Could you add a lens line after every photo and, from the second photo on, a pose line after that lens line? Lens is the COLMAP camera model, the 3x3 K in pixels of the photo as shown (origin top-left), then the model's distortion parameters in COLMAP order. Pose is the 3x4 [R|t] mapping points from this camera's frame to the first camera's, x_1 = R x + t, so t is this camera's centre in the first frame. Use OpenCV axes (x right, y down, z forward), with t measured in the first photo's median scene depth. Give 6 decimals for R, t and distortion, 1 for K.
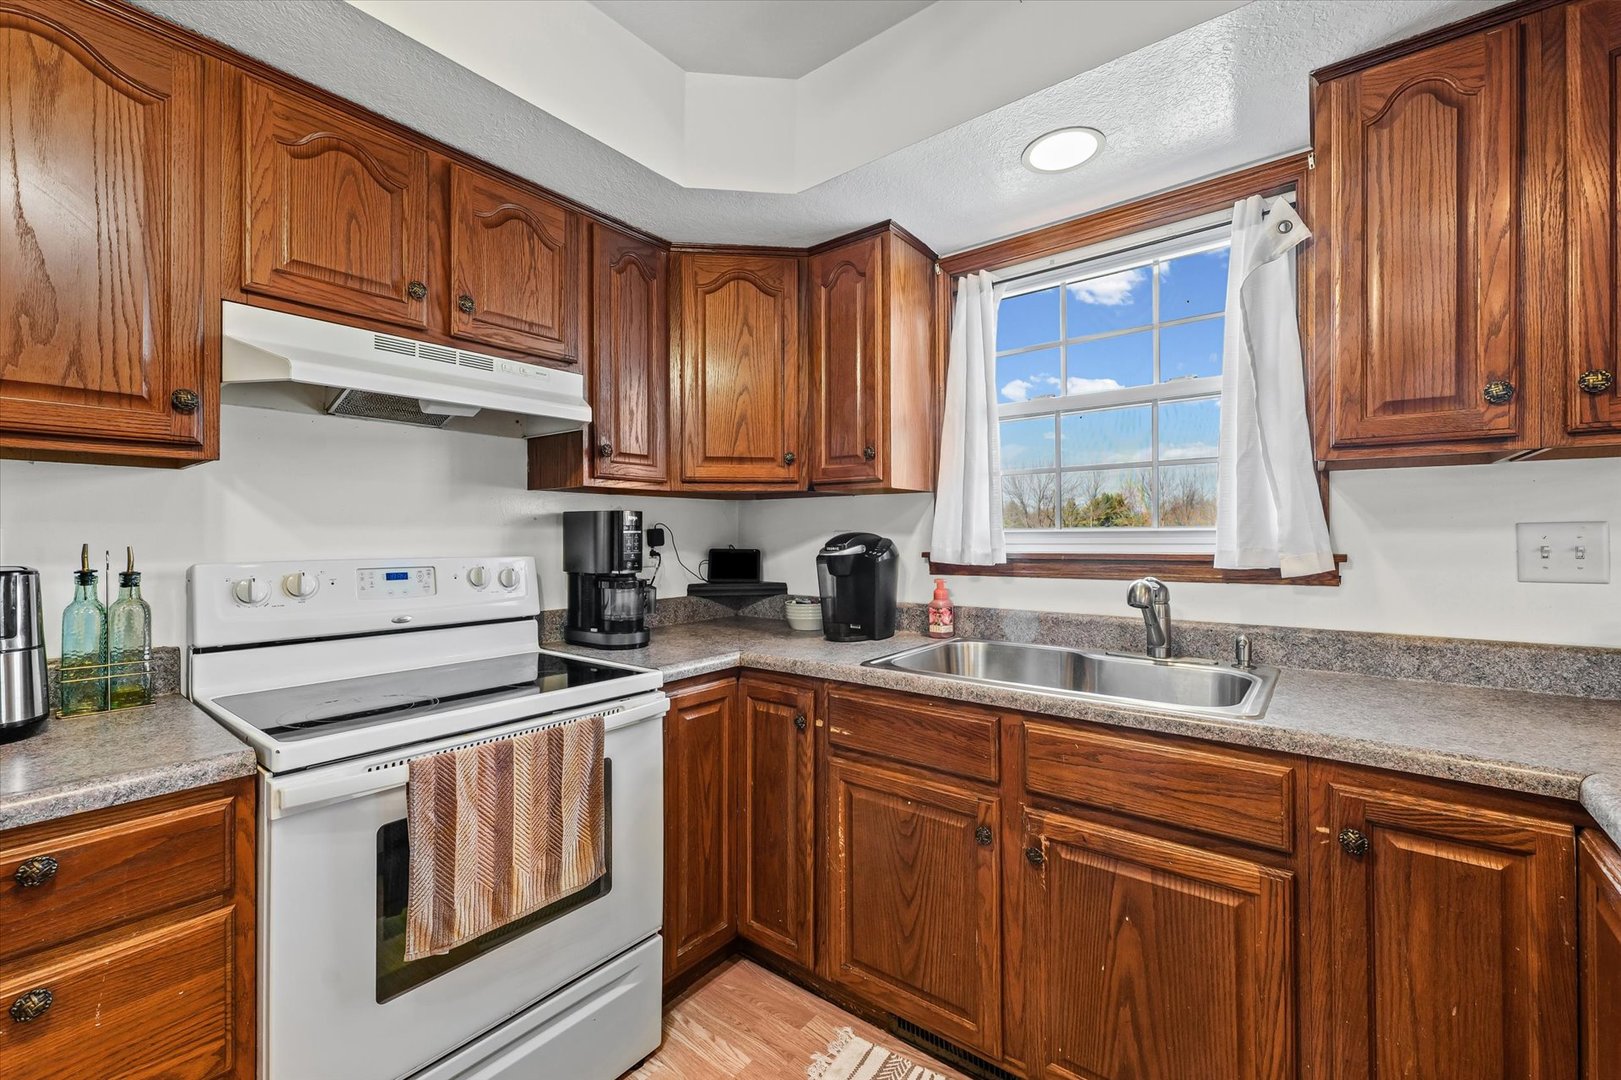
lens RADIAL K [[677.4, 0, 797.0], [0, 677.4, 535.1], [0, 0, 1]] dist [0.002022, 0.000605]
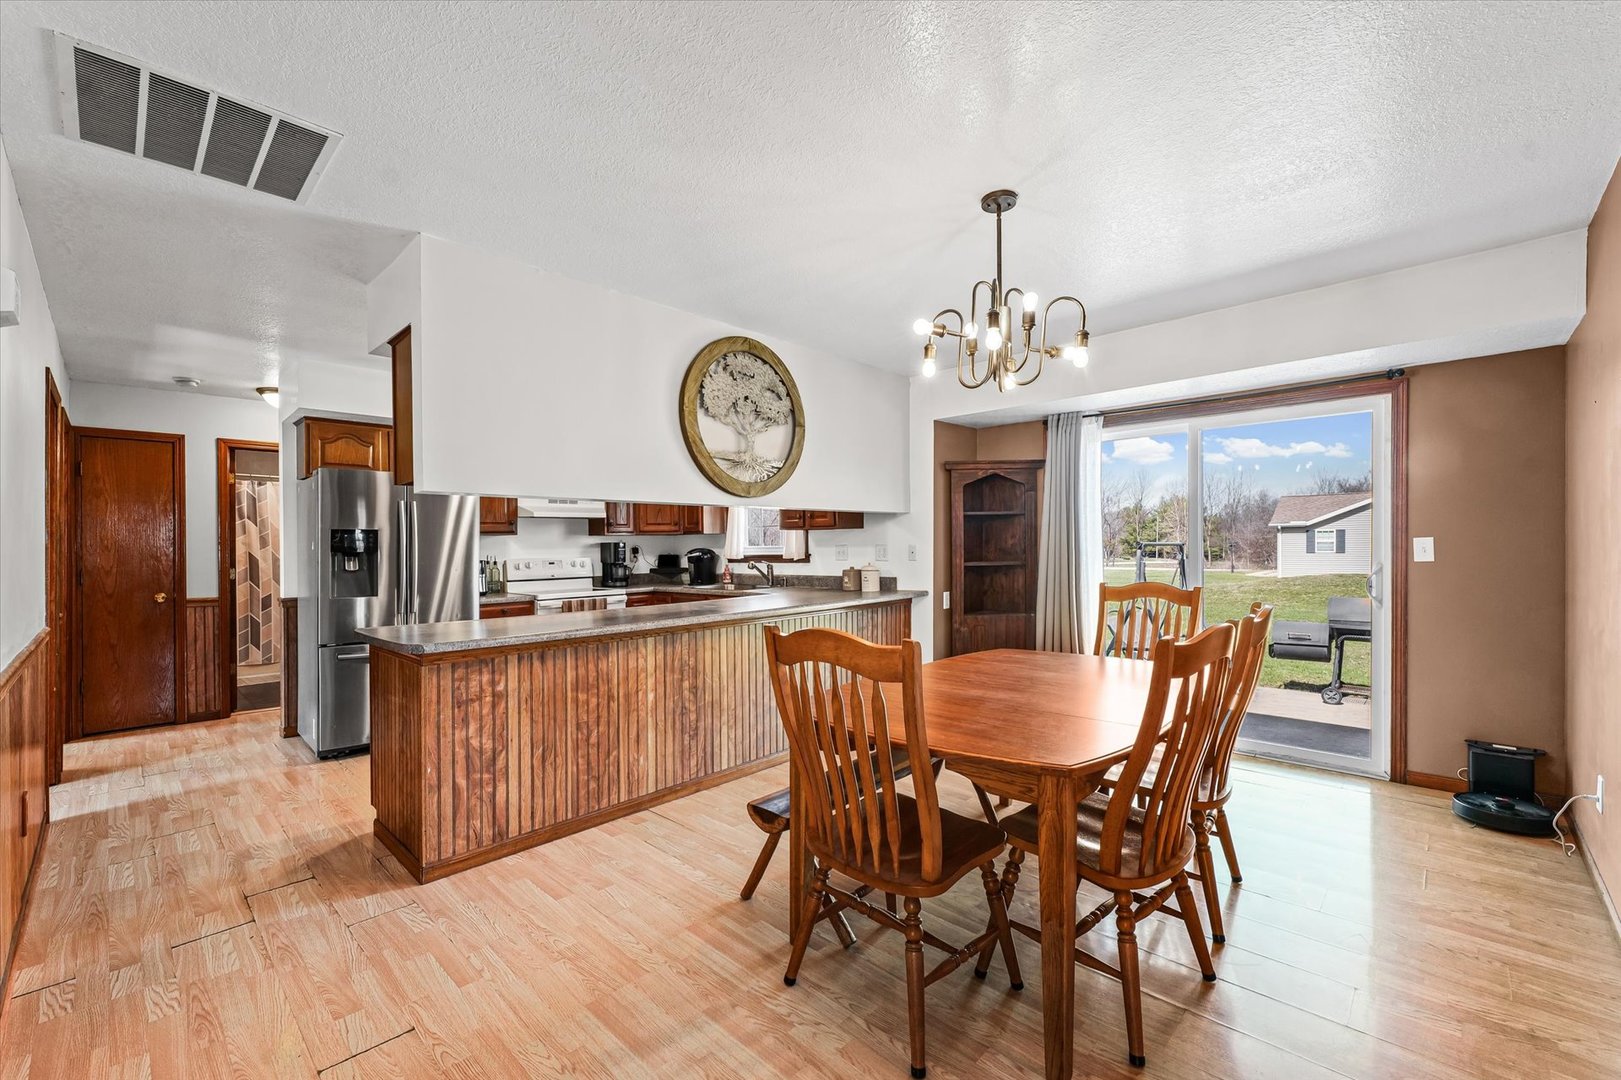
lens RADIAL K [[677.4, 0, 811.5], [0, 677.4, 542.9], [0, 0, 1]] dist [0.002022, 0.000605]
pose [[0.997039, -0.012235, -0.075913, 0.831309], [0.012254, 0.999925, -0.000224, -0.022082], [0.075910, -0.000707, 0.997114, -1.959081]]
